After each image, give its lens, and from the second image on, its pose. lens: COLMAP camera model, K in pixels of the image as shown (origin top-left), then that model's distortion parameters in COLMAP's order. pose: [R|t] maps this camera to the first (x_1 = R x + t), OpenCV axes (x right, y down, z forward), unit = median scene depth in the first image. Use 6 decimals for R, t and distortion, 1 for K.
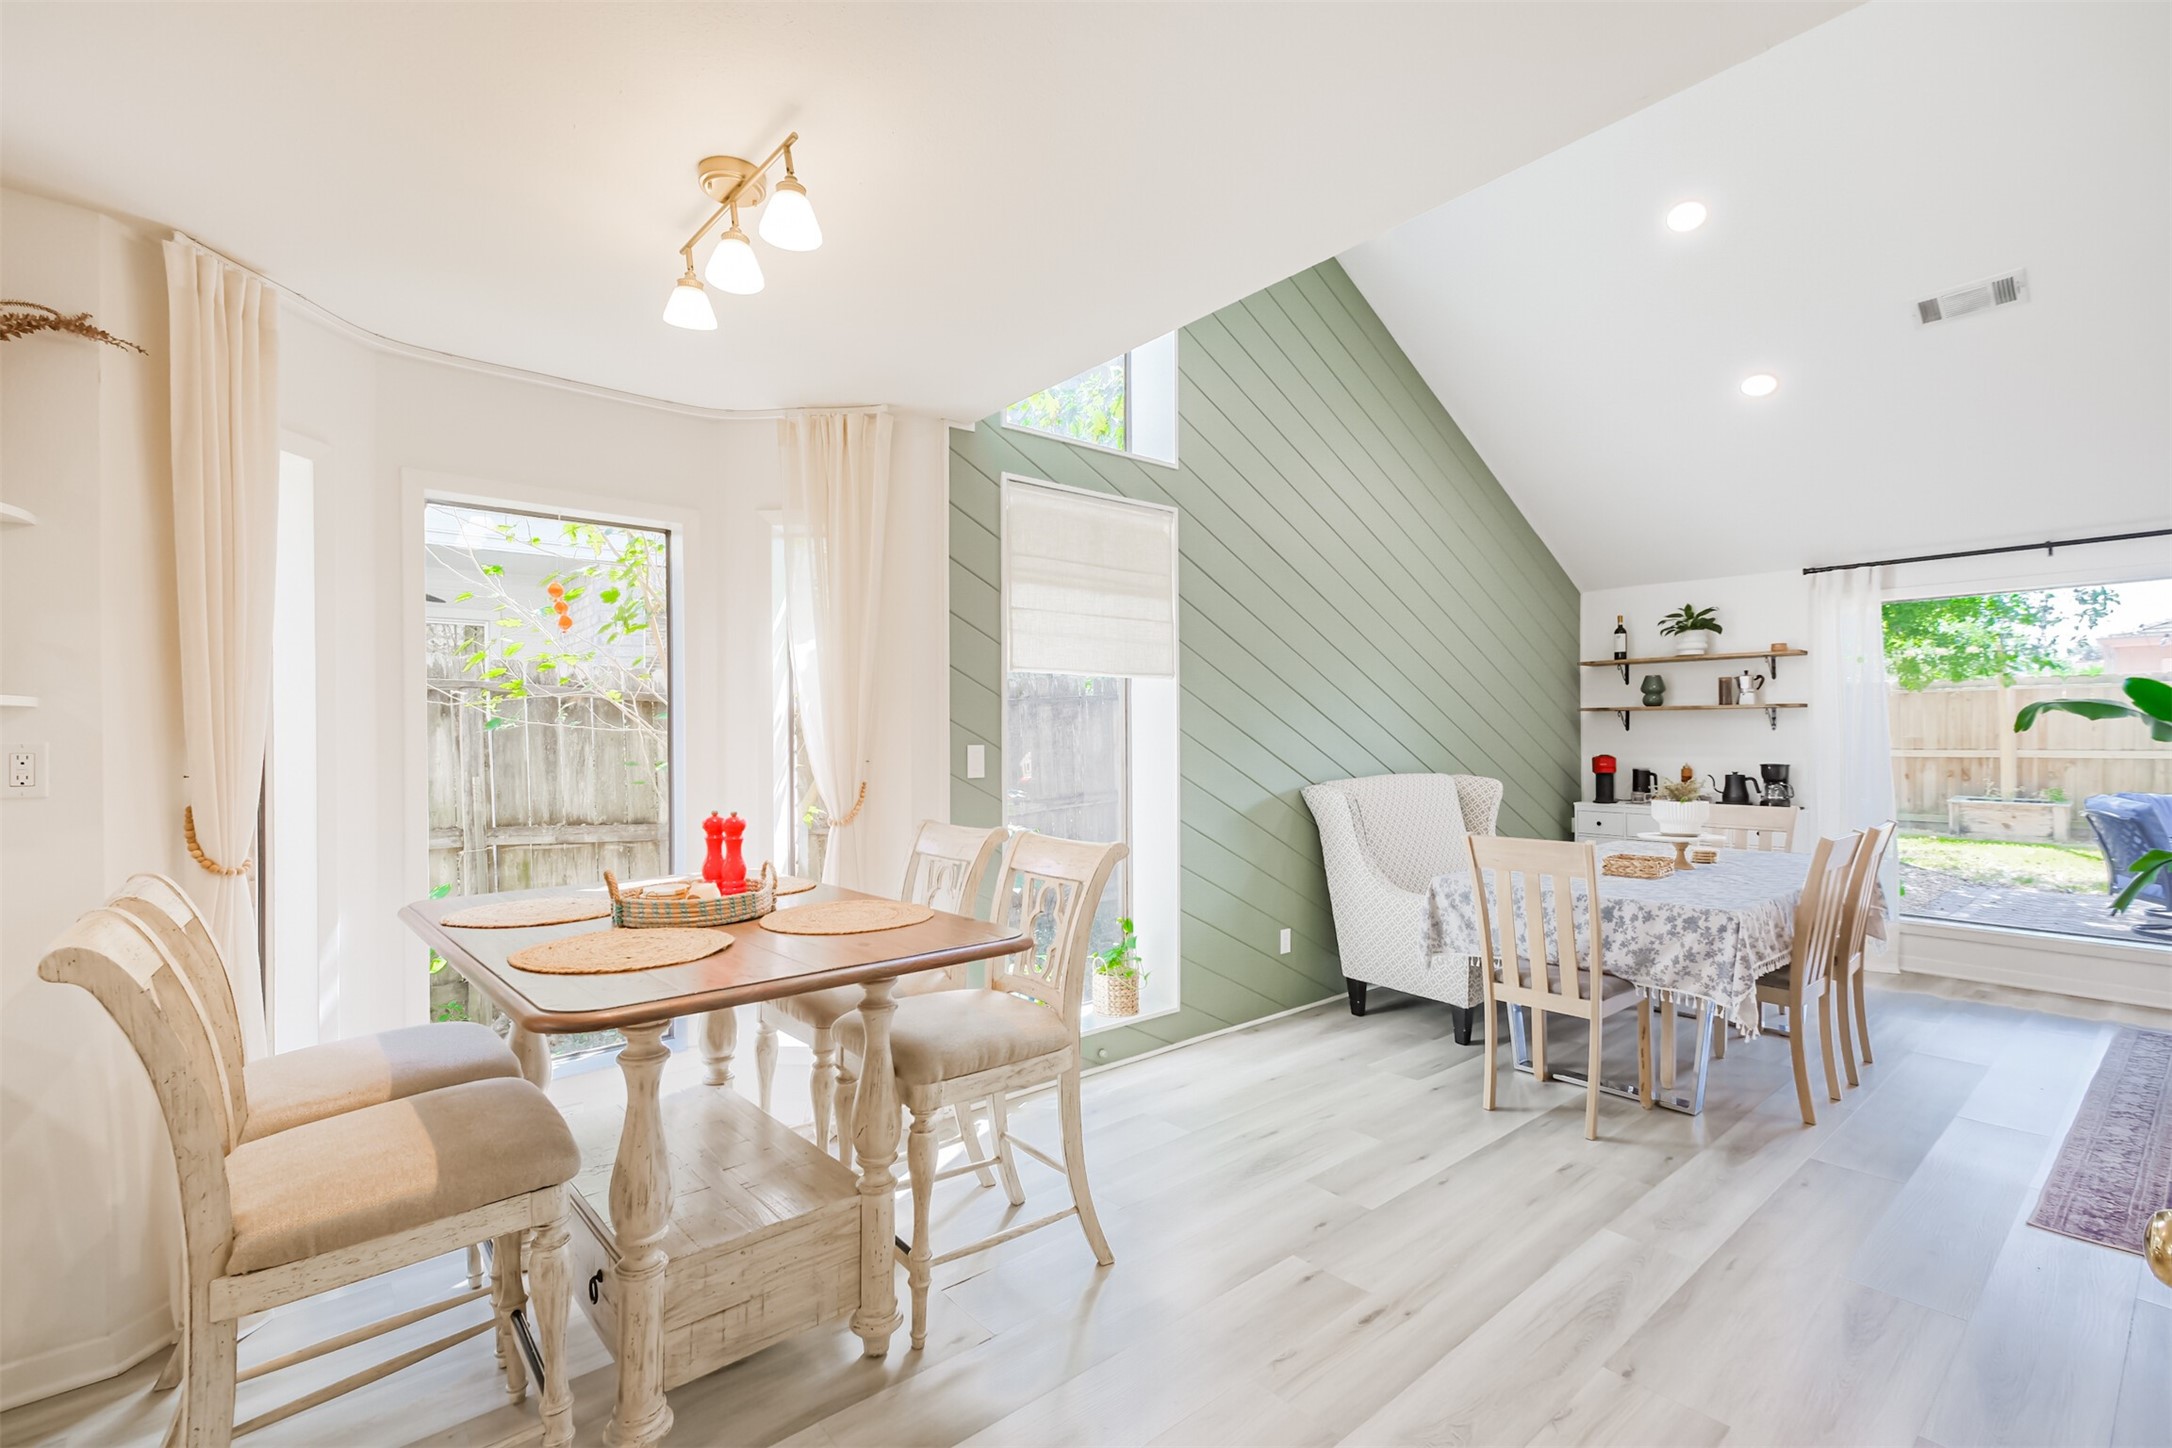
lens RADIAL K [[956.3, 0, 1089.2], [0, 956.3, 739.5], [0, 0, 1]] dist [0.005165, 0.000018]
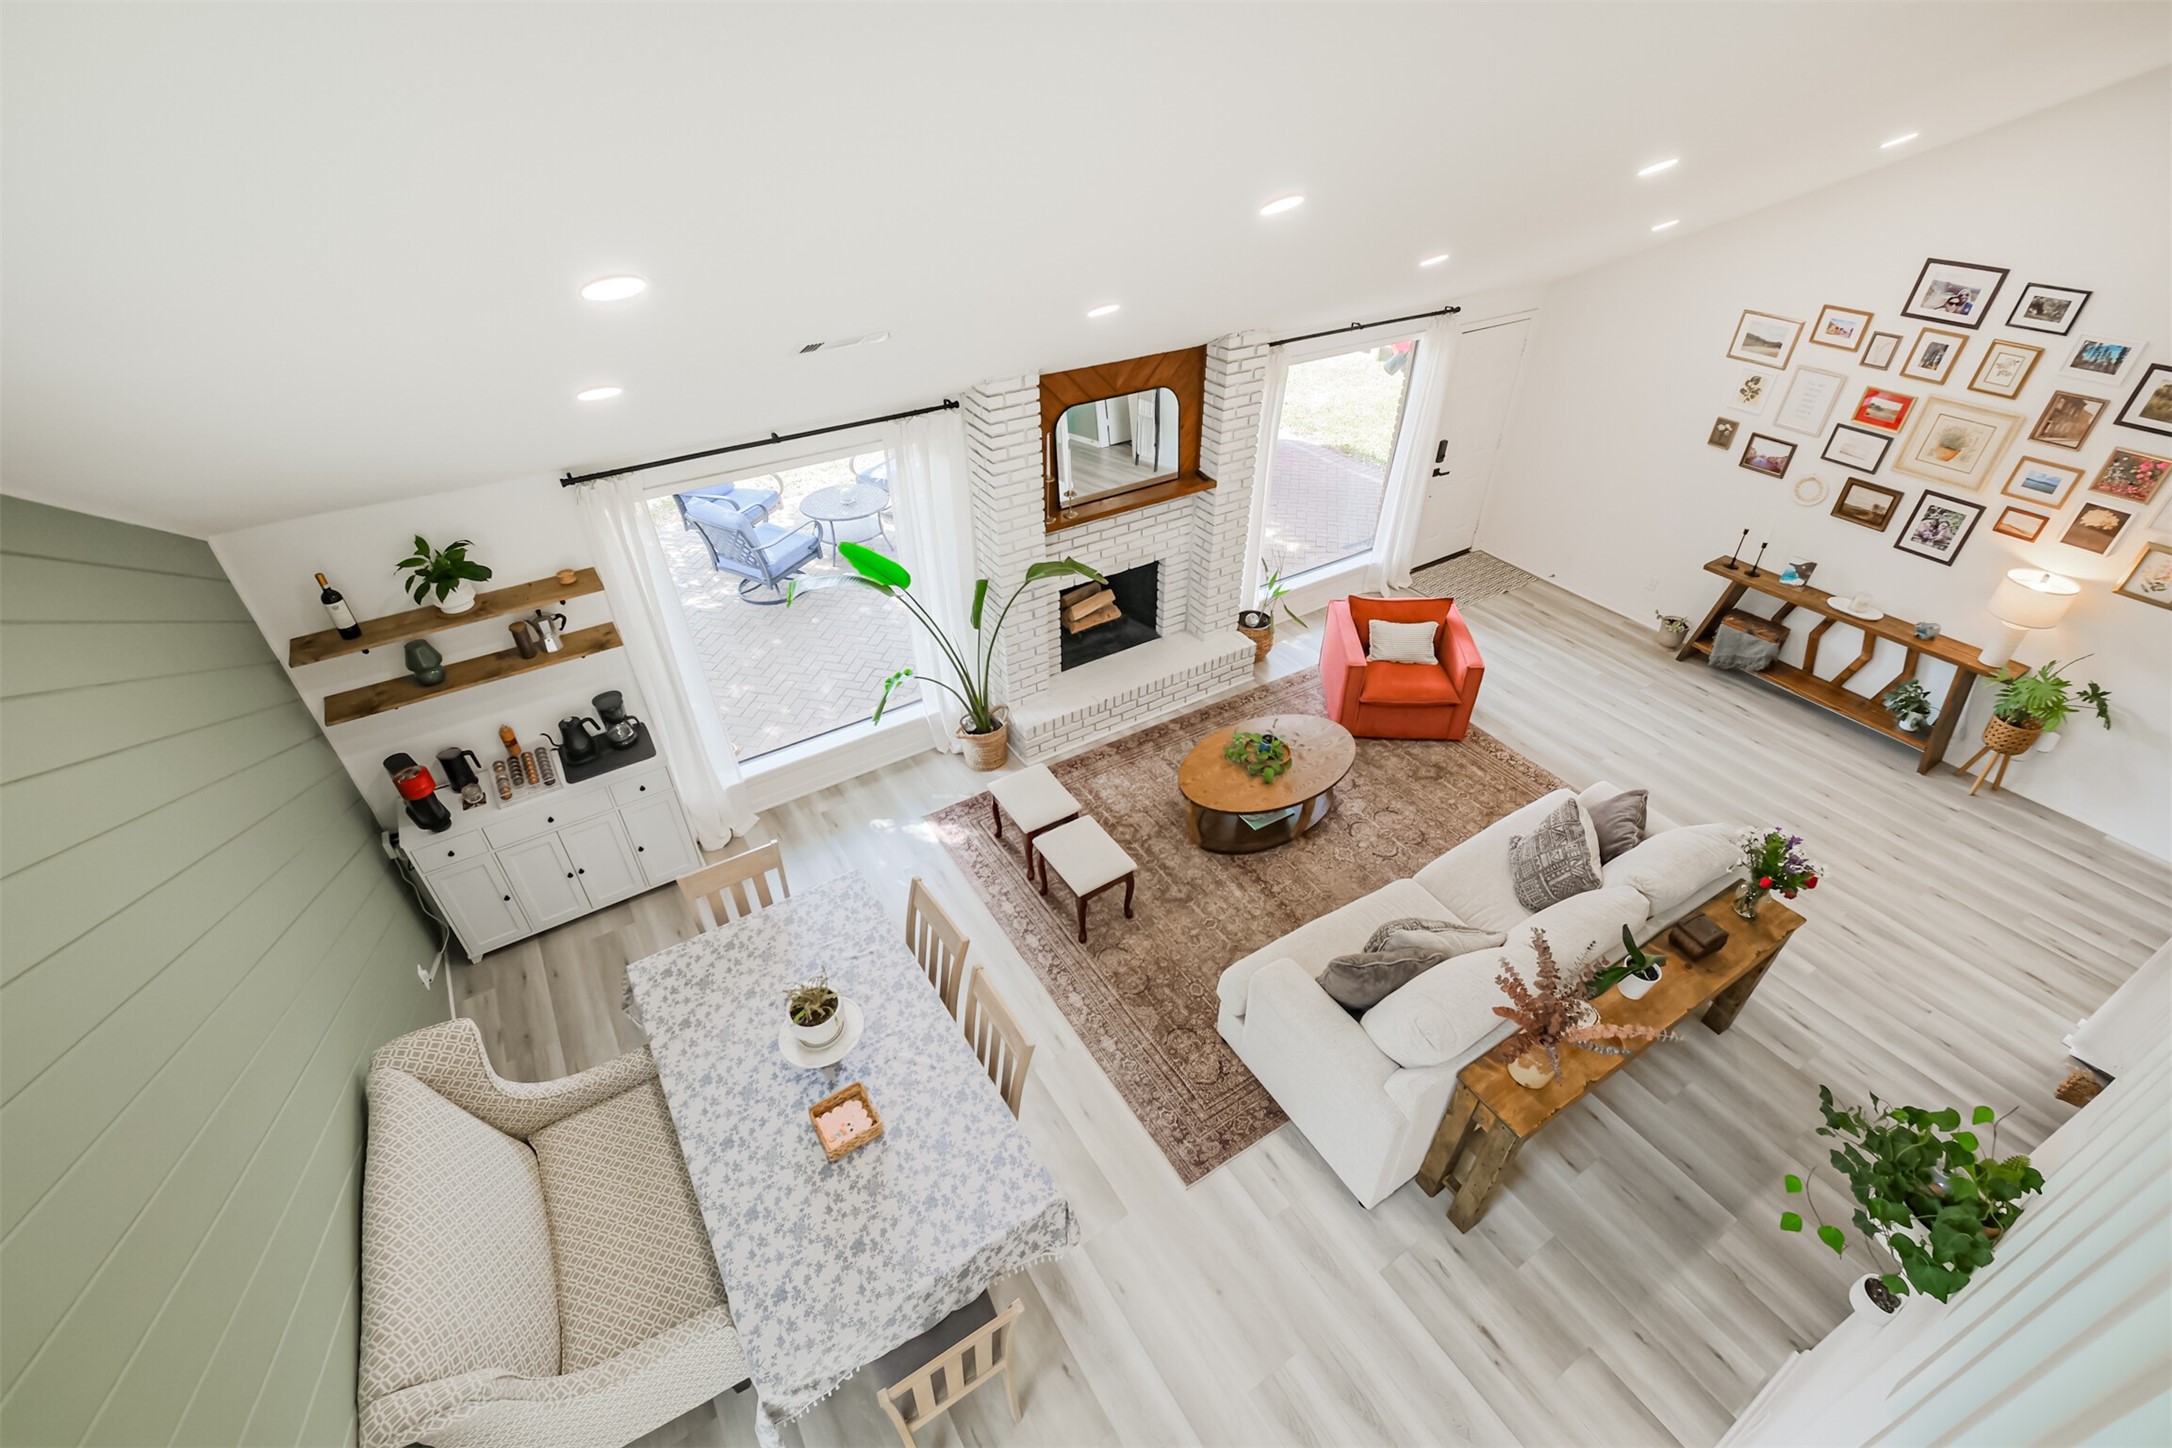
lens RADIAL K [[947.1, 0, 1086.5], [0, 947.1, 703.8], [0, 0, 1]] dist [0.008888, -0.000280]
pose [[0.131411, -0.572453, 0.809338, 0.079189], [0.008405, 0.817032, 0.576530, -0.471625], [-0.991292, -0.068960, 0.112178, 0.485722]]
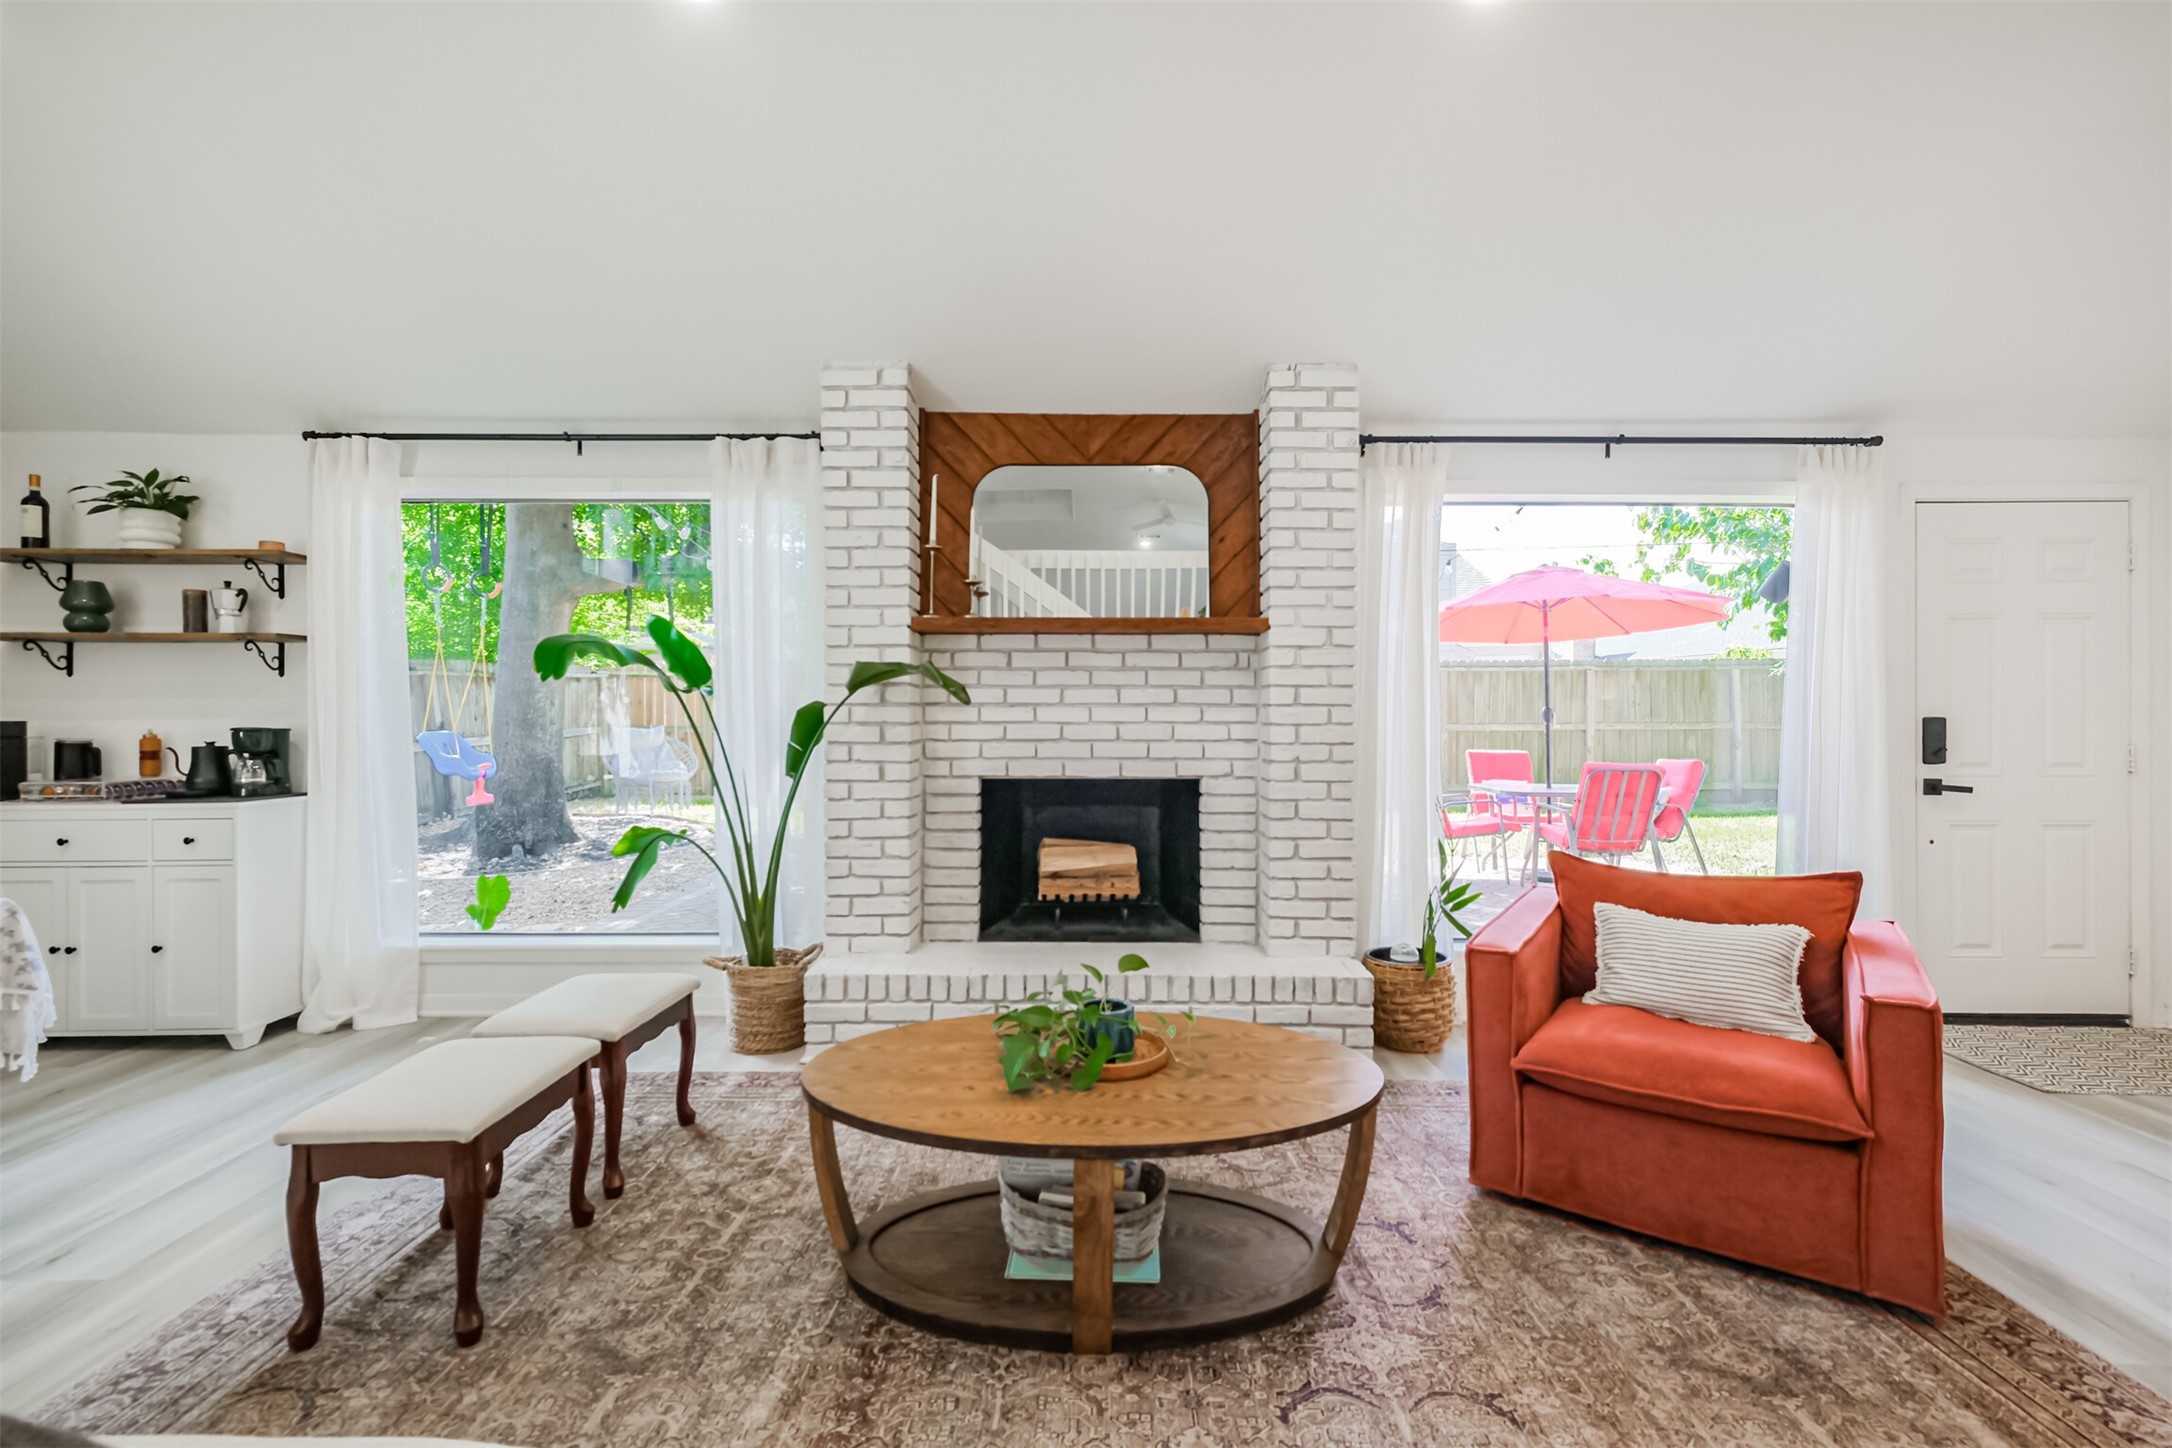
lens RADIAL K [[938.9, 0, 1086.1], [0, 938.9, 715.0], [0, 0, 1]] dist [0.010768, -0.000481]
pose [[0.646637, 0.006359, 0.762771, 0.602550], [0.000471, 0.999962, -0.008736, 0.022885], [-0.762798, 0.006008, 0.646609, 0.173754]]
